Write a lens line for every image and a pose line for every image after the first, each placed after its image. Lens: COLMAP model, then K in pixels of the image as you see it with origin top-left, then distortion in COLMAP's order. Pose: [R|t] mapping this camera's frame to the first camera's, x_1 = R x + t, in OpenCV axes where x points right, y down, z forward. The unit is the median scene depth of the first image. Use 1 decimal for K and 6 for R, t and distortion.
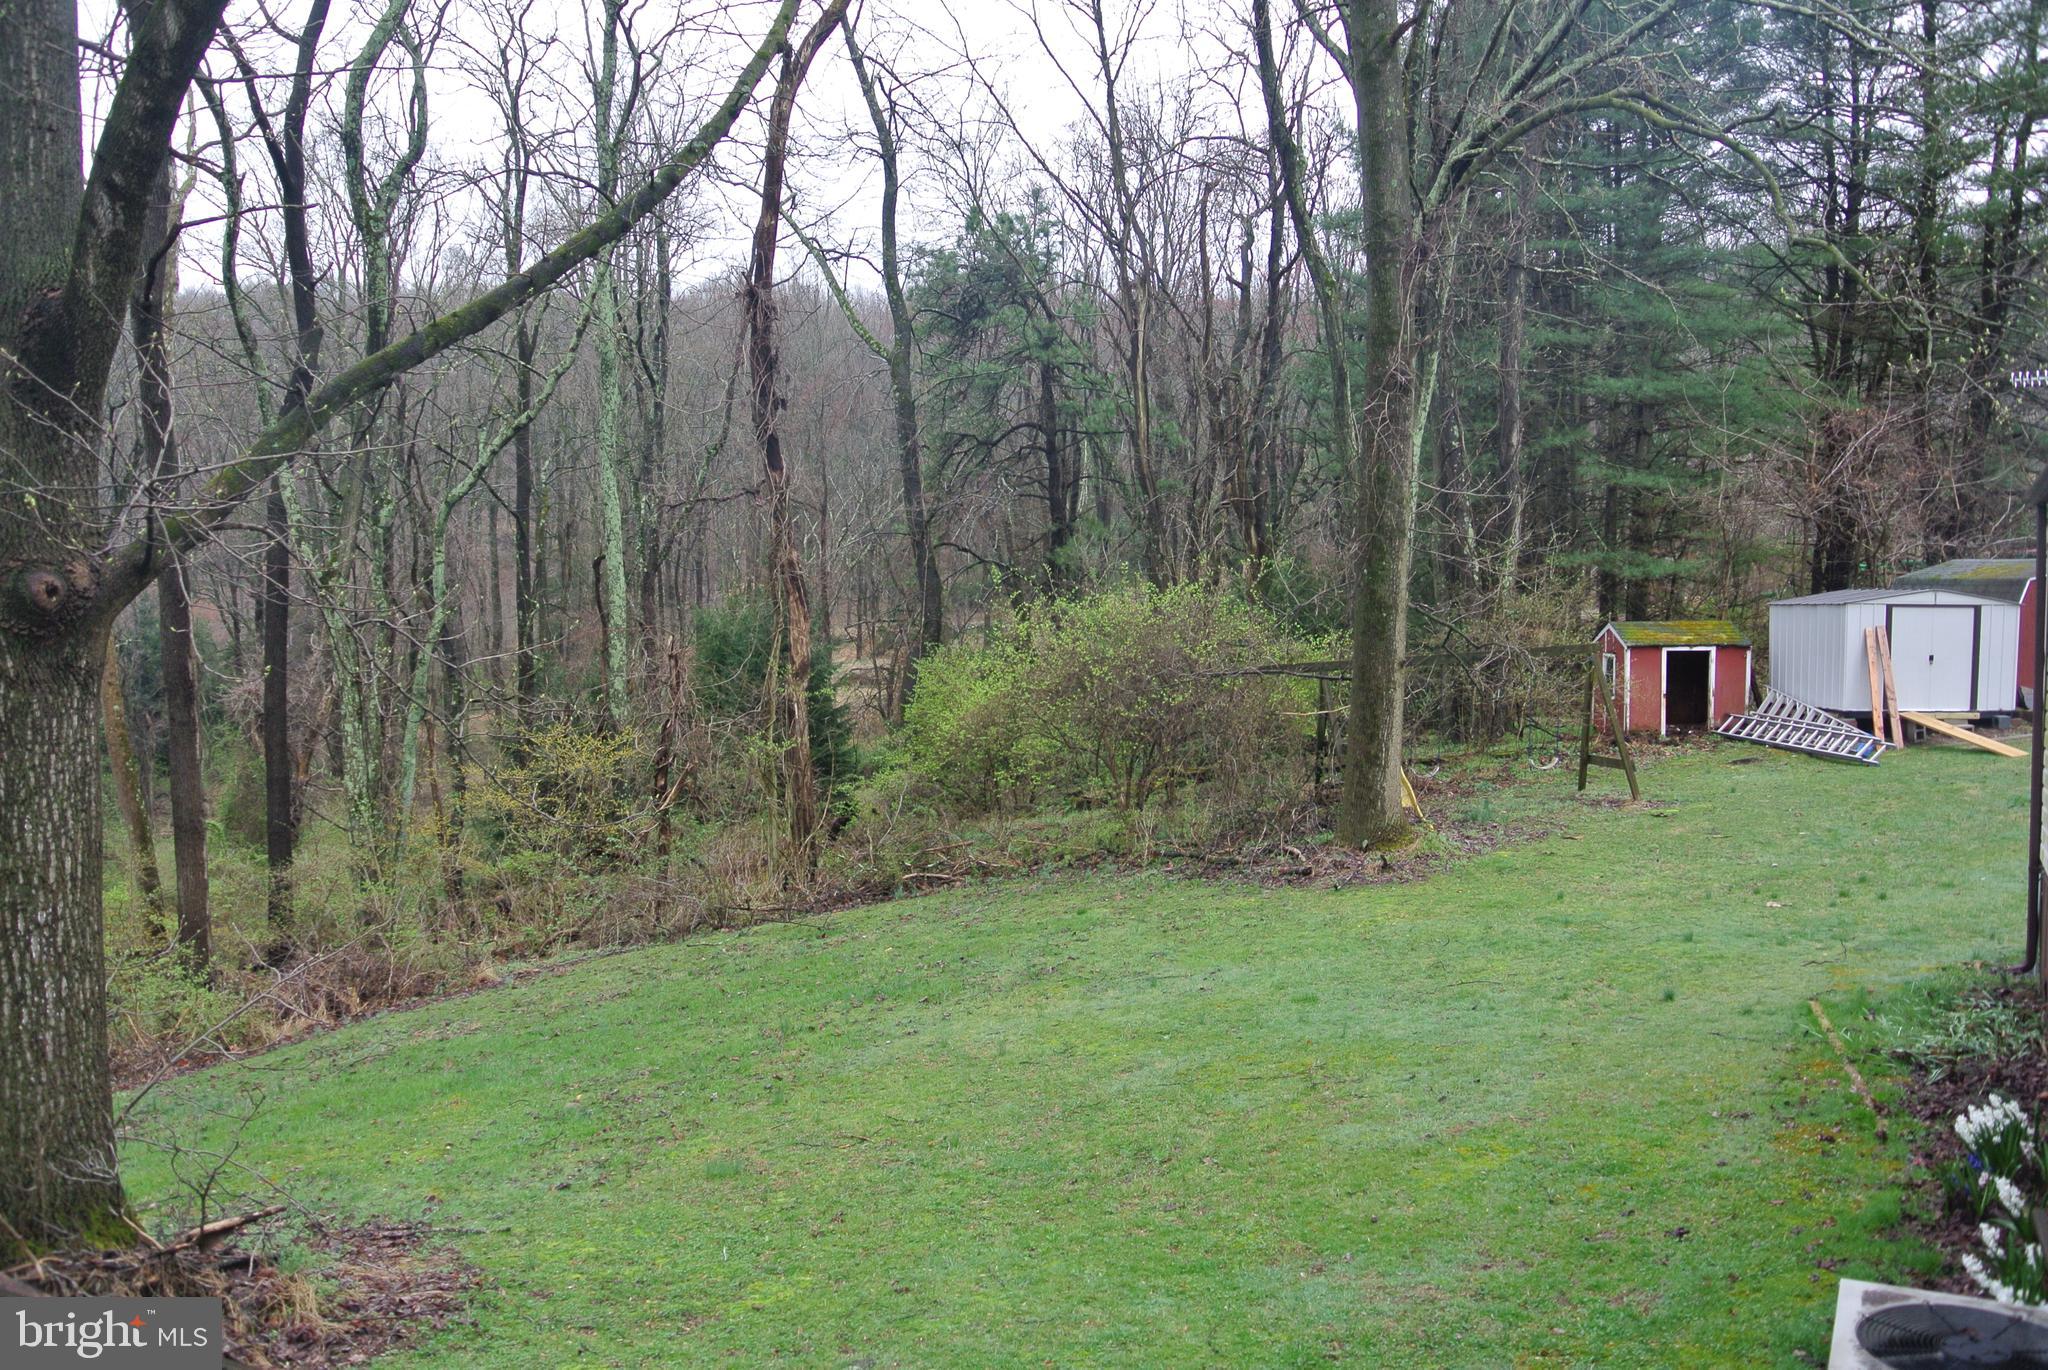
lens RADIAL K [[1601.3, 0, 1008.7], [0, 1601.3, 696.2], [0, 0, 1]] dist [-0.088428, 0.038606]
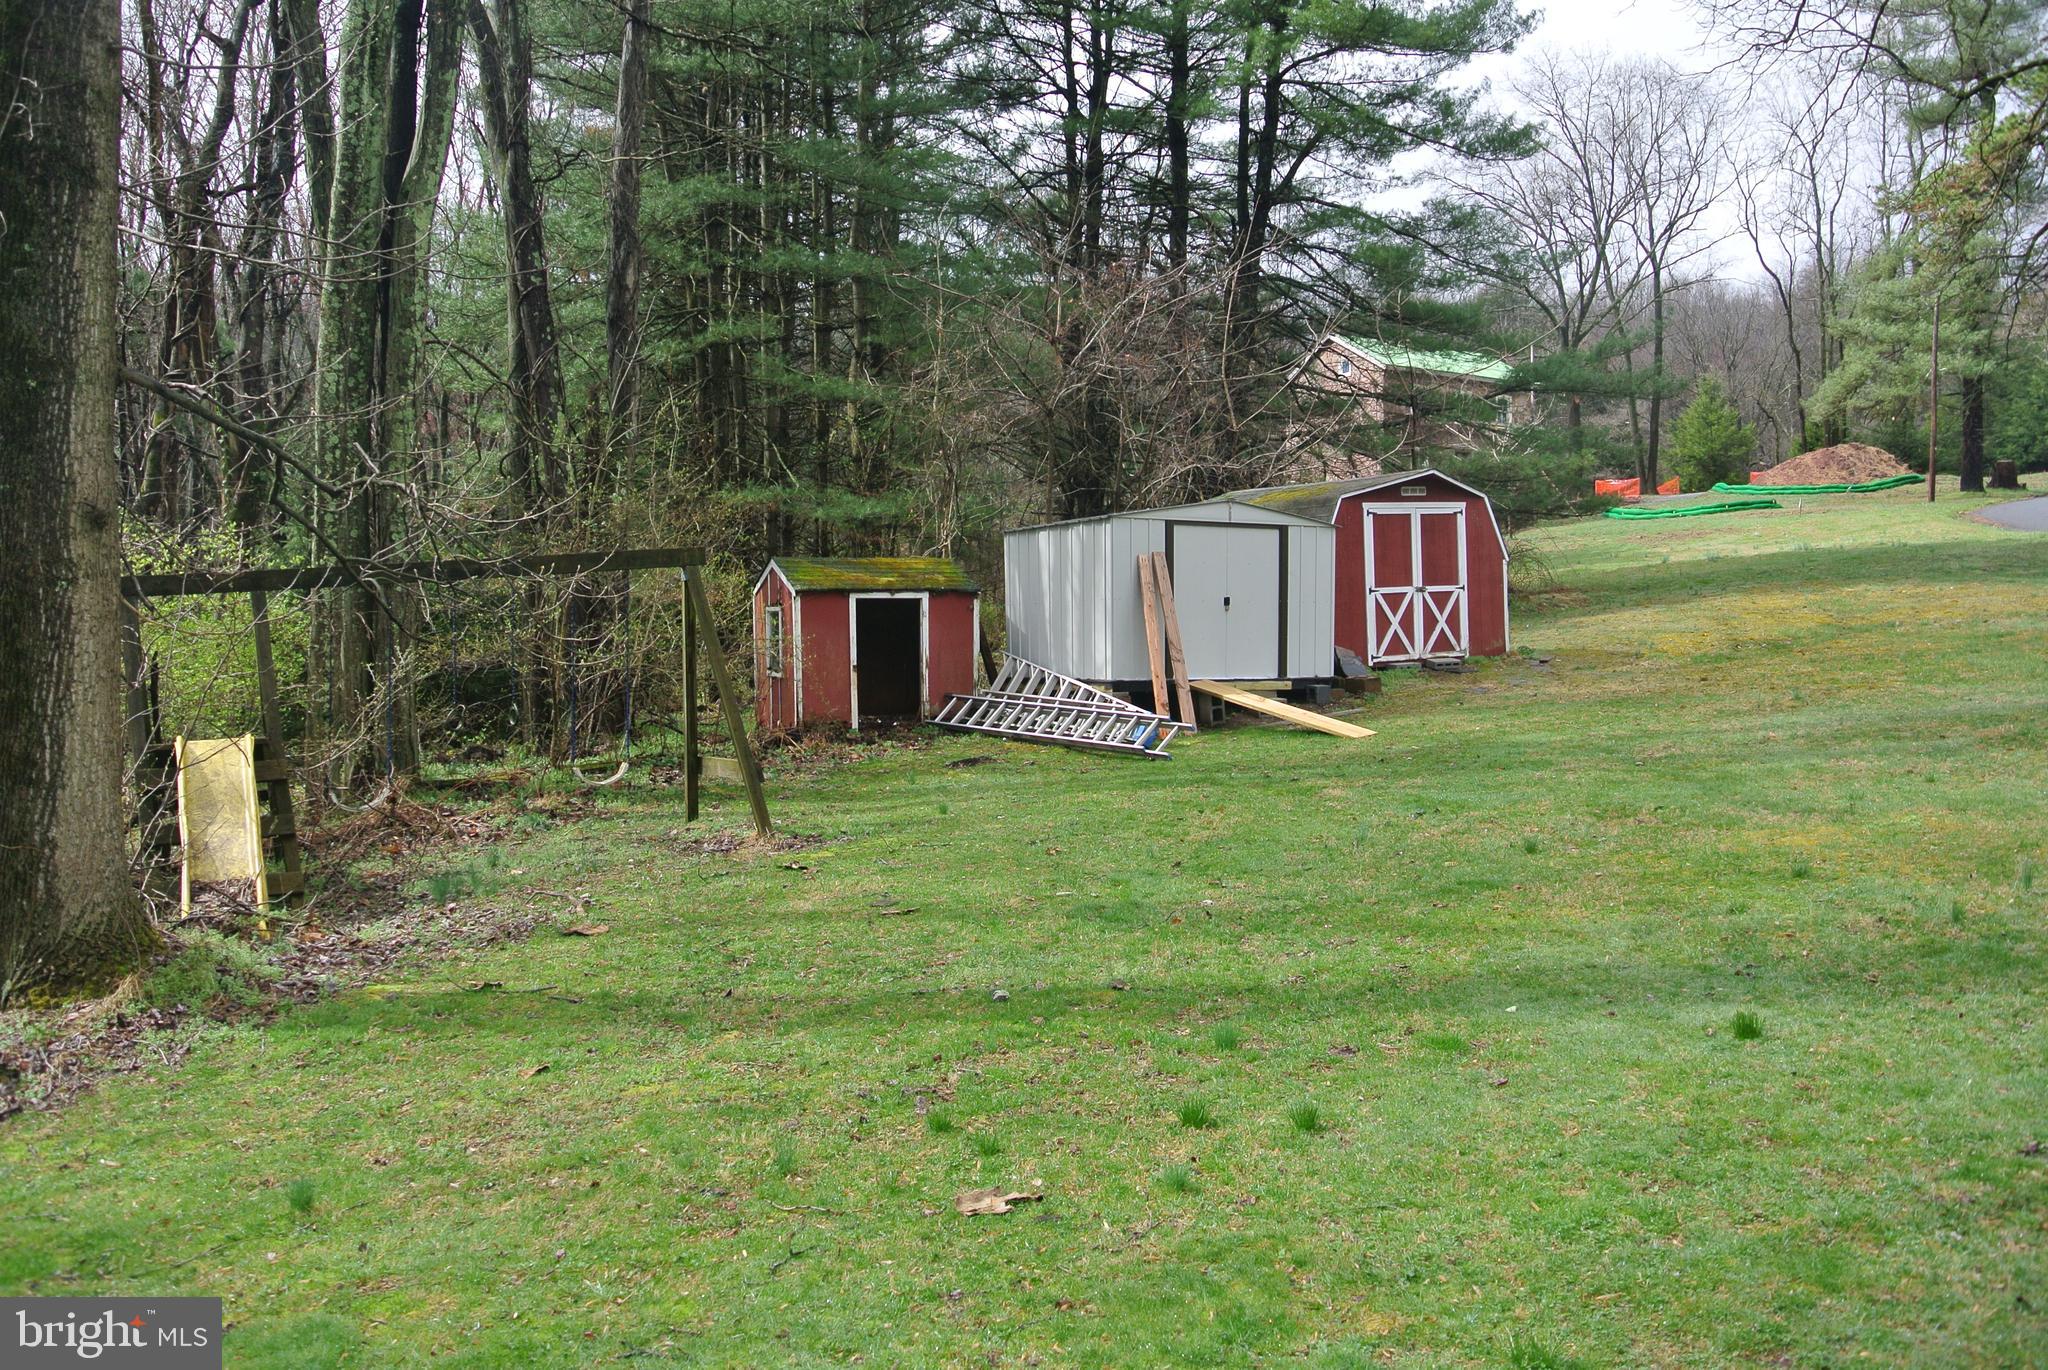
lens RADIAL K [[1590.4, 0, 1012.9], [0, 1590.4, 704.8], [0, 0, 1]] dist [-0.095804, 0.045414]
pose [[0.902870, -0.020081, 0.429445, 0.214629], [0.028077, 0.999530, -0.012290, 0.027033], [-0.428996, 0.023154, 0.903010, 0.426423]]
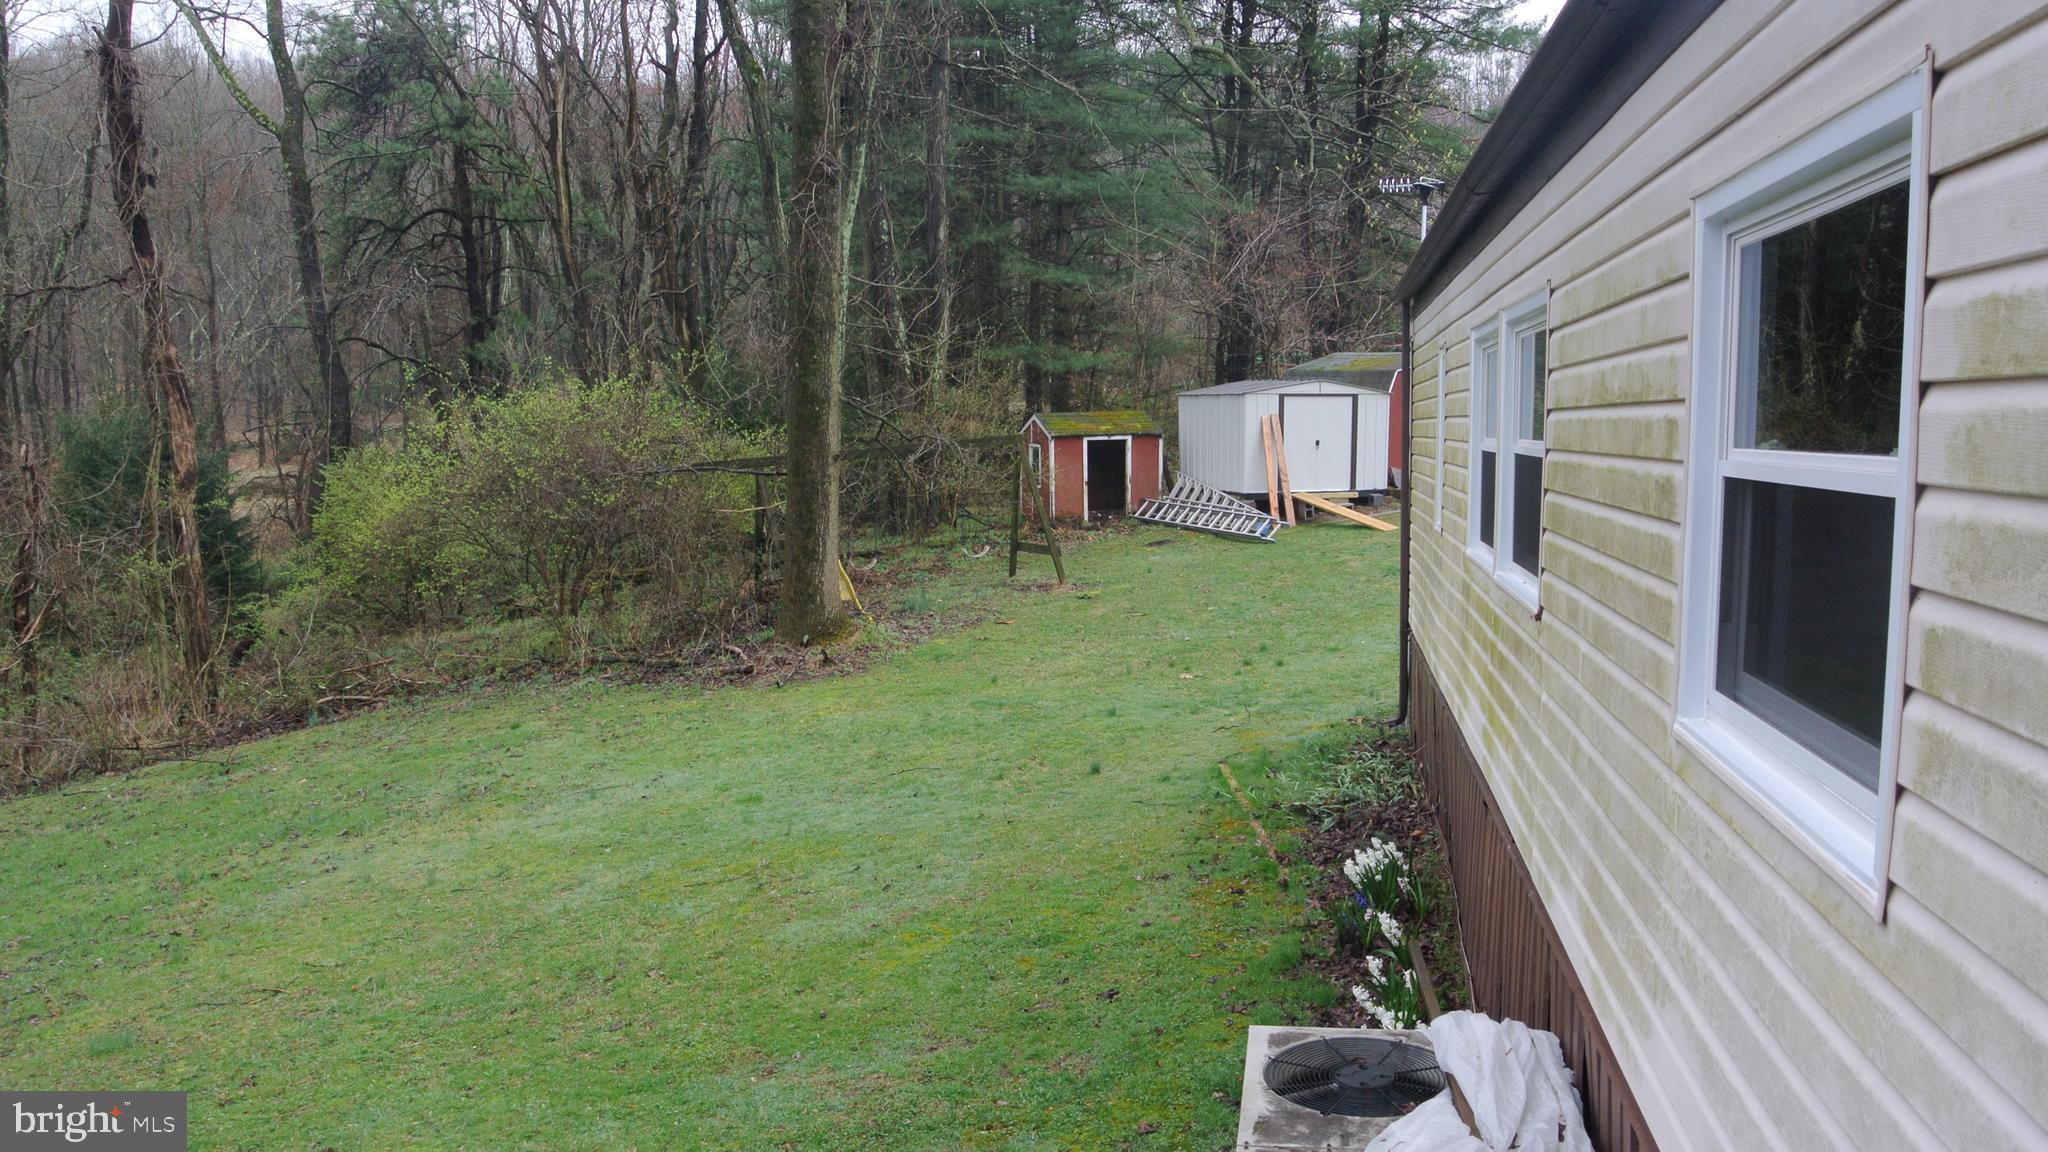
lens RADIAL K [[1616.3, 0, 1004.8], [0, 1616.3, 586.9], [0, 0, 1]] dist [-0.090776, 0.044330]
pose [[0.941743, -0.045300, 0.333268, 0.004203], [0.025952, 0.997721, 0.062283, 0.000266], [-0.335330, -0.050006, 0.940773, 0.006160]]
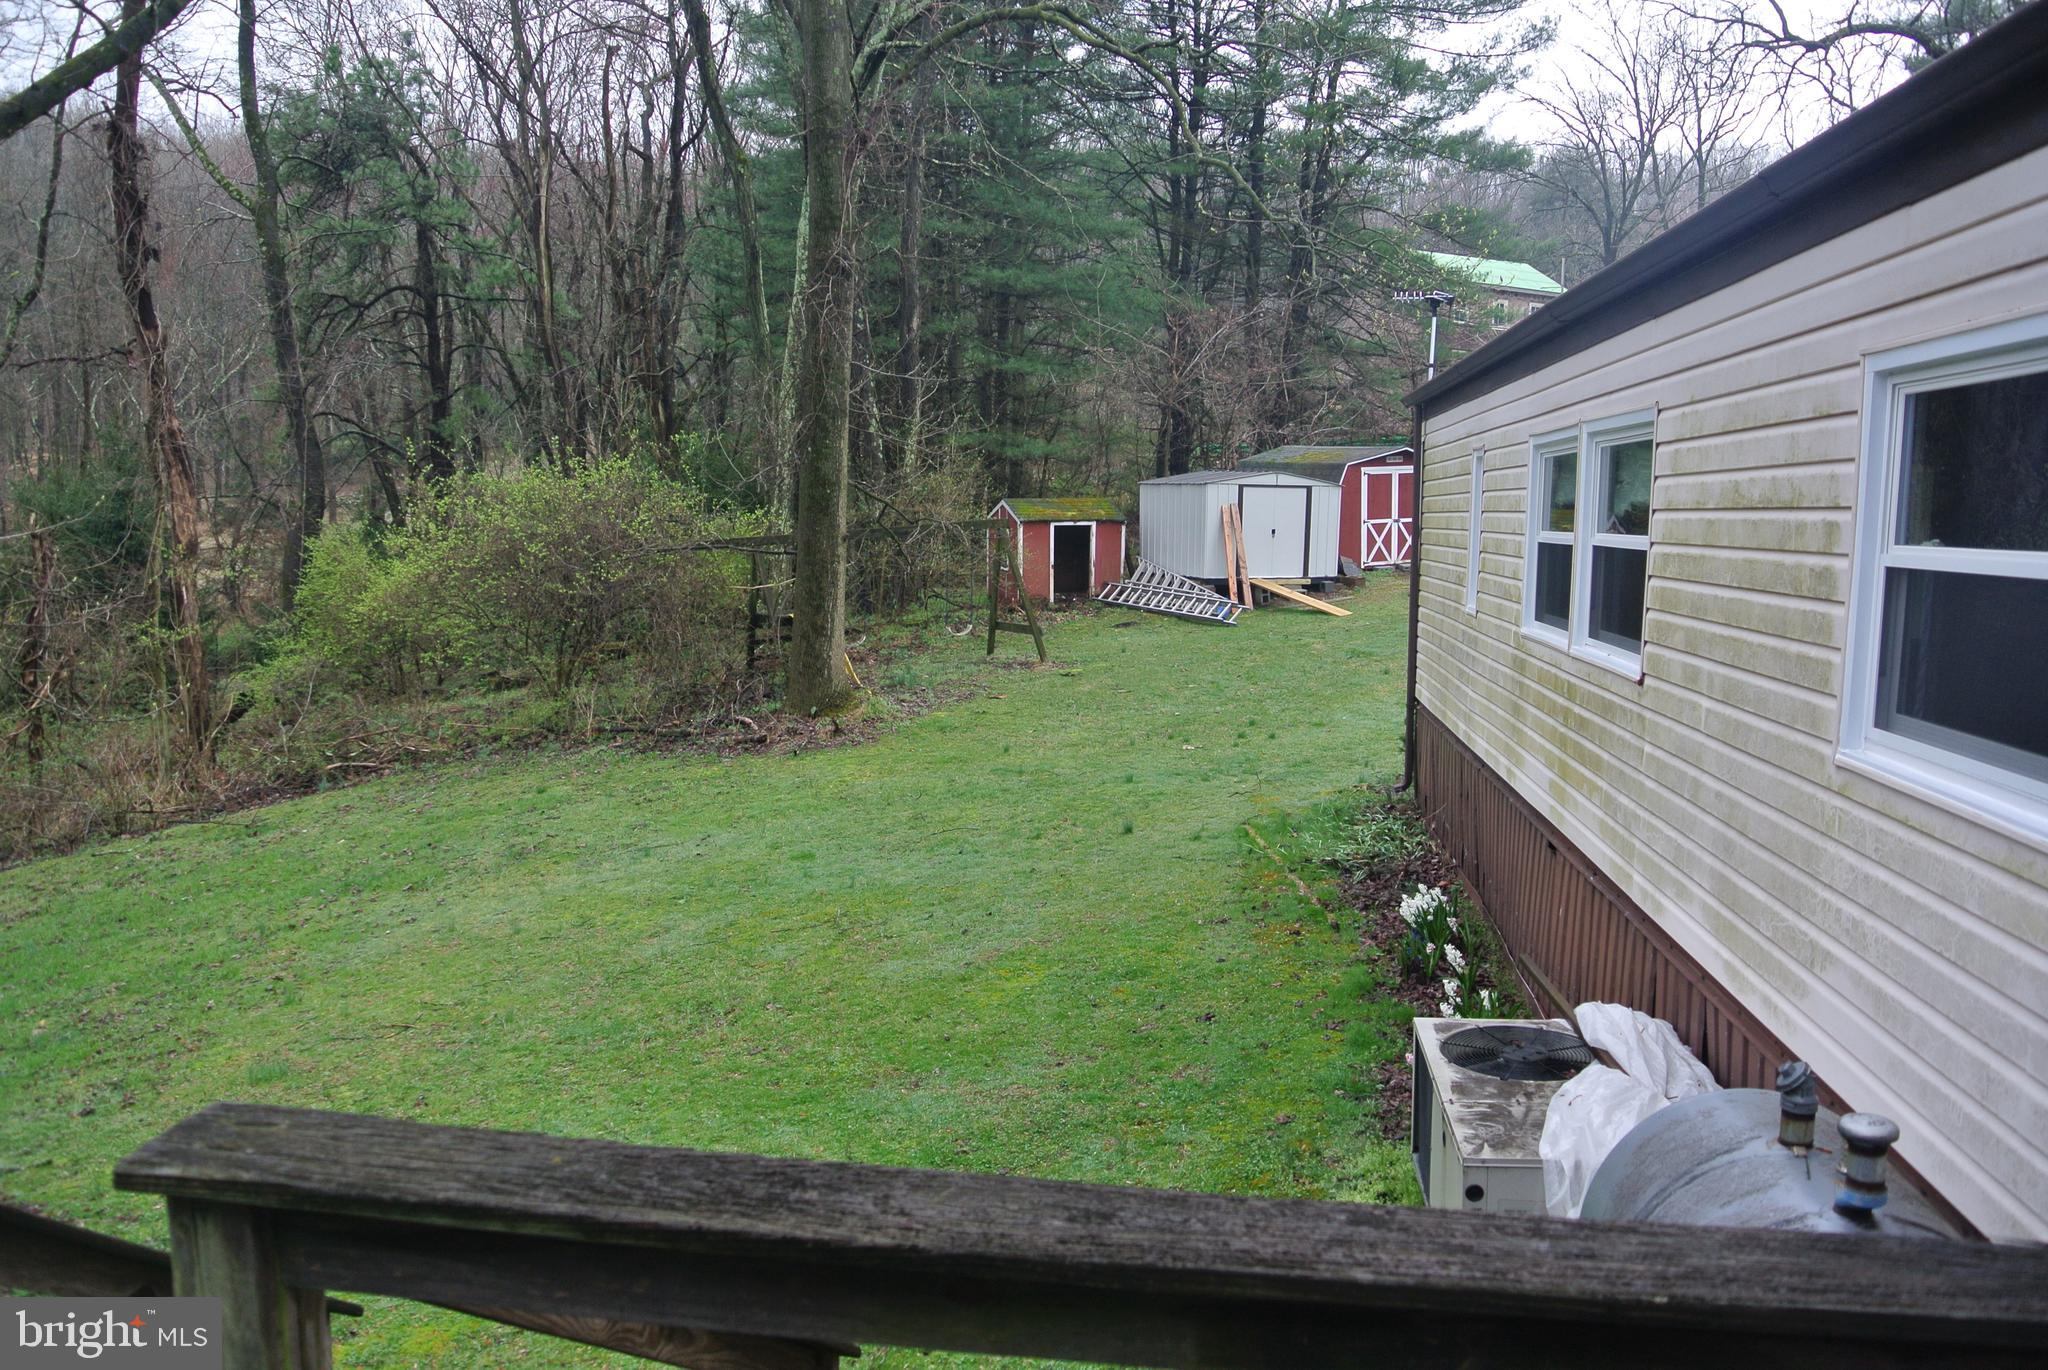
lens RADIAL K [[1590.4, 0, 1012.9], [0, 1590.4, 704.8], [0, 0, 1]] dist [-0.095804, 0.045414]
pose [[0.920530, -0.043028, 0.388296, -0.046267], [0.010358, 0.996255, 0.085841, 0.000394], [-0.390535, -0.074997, 0.917528, -0.008049]]
